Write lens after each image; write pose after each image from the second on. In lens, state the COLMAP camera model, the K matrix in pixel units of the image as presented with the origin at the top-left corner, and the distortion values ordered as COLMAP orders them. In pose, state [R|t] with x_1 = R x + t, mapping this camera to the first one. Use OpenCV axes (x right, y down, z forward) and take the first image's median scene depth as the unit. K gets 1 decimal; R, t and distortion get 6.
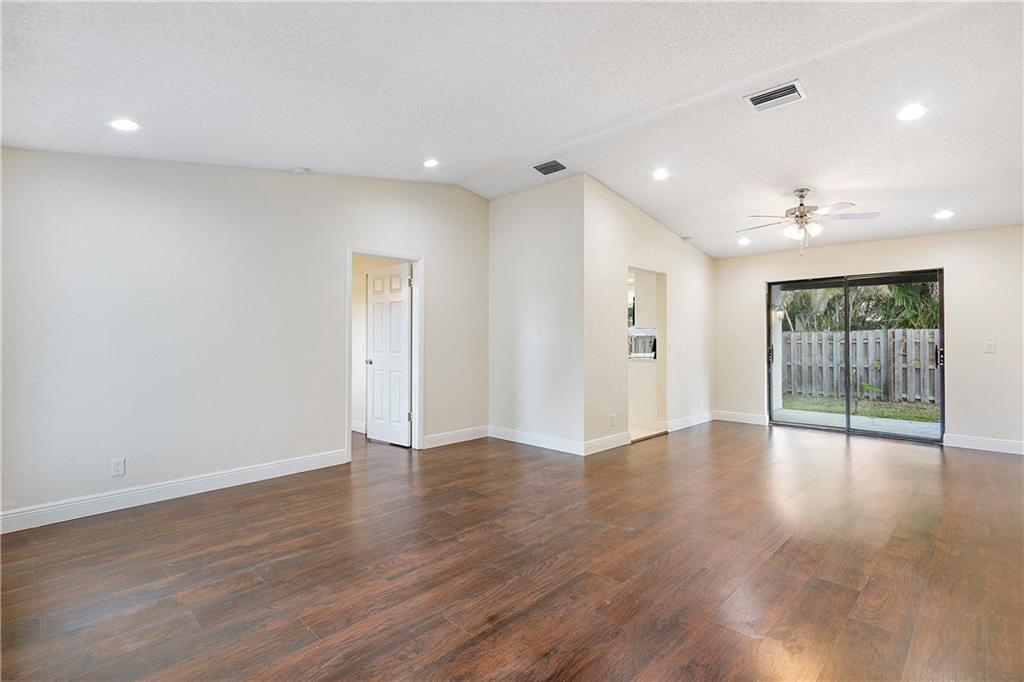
lens RADIAL K [[469.7, 0, 489.9], [0, 469.7, 322.6], [0, 0, 1]] dist [0.000151, -0.000135]
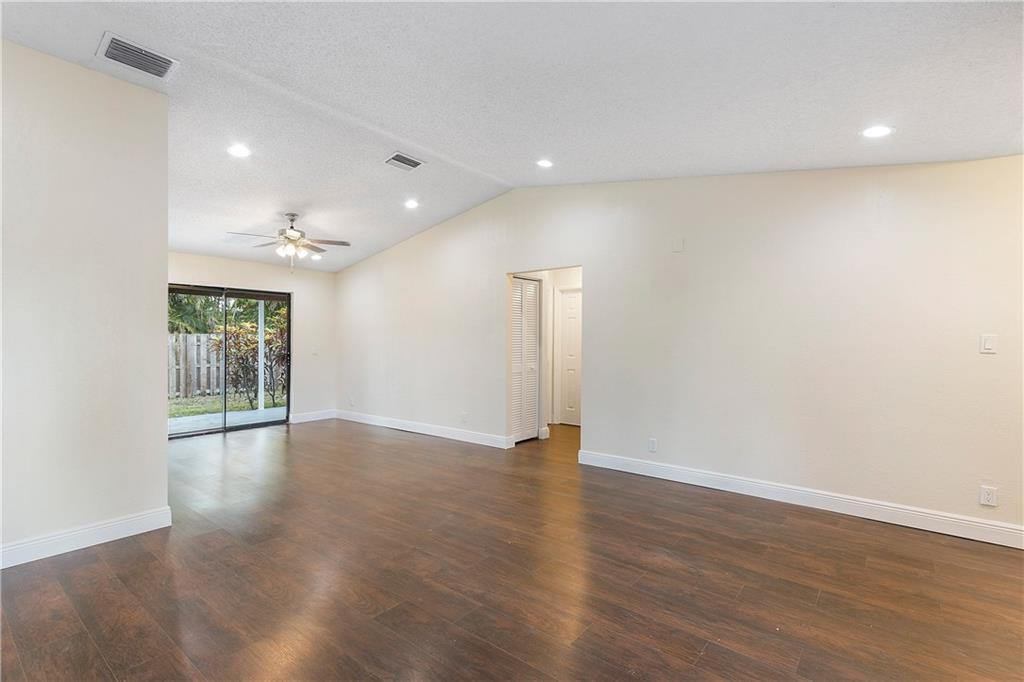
lens RADIAL K [[468.0, 0, 506.7], [0, 468.0, 346.5], [0, 0, 1]] dist [0.003435, 0.000232]
pose [[-0.100432, -0.013089, 0.994858, -0.766541], [-0.039182, 0.999190, 0.009190, 0.006070], [-0.994172, -0.038058, -0.100863, 0.889774]]
